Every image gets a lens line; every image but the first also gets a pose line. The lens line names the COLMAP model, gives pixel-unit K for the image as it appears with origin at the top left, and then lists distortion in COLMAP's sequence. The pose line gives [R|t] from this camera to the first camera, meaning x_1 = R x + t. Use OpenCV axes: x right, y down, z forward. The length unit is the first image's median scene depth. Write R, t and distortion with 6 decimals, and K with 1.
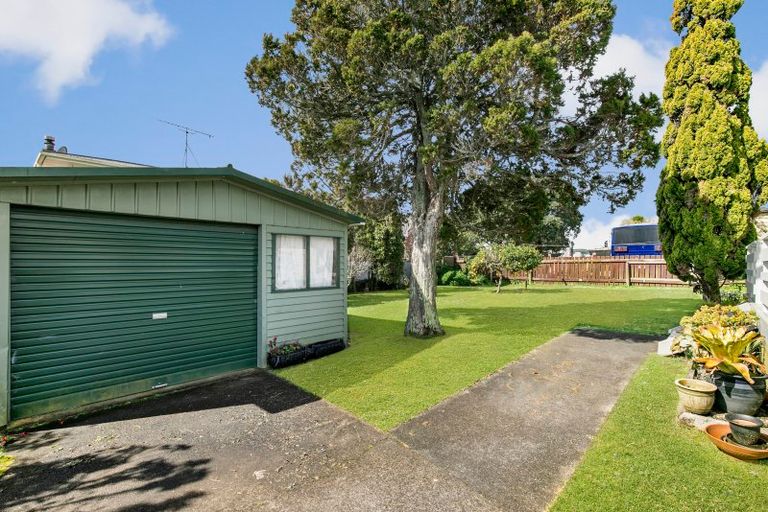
lens RADIAL K [[356.5, 0, 387.9], [0, 356.5, 256.4], [0, 0, 1]] dist [0.002751, 0.000125]
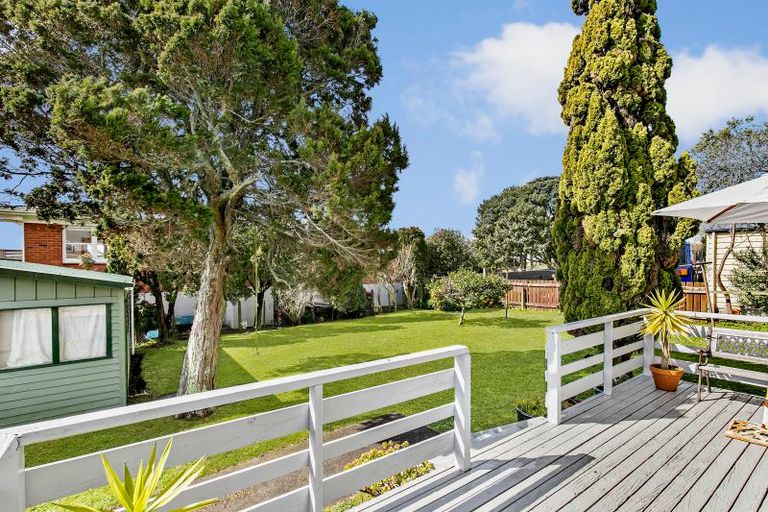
lens RADIAL K [[356.5, 0, 383.2], [0, 356.5, 261.2], [0, 0, 1]] dist [0.002751, 0.000125]
pose [[0.977768, -0.014934, -0.209158, 0.630679], [0.016107, 0.999863, 0.003904, -0.129843], [0.209071, -0.007186, 0.977874, 0.194676]]
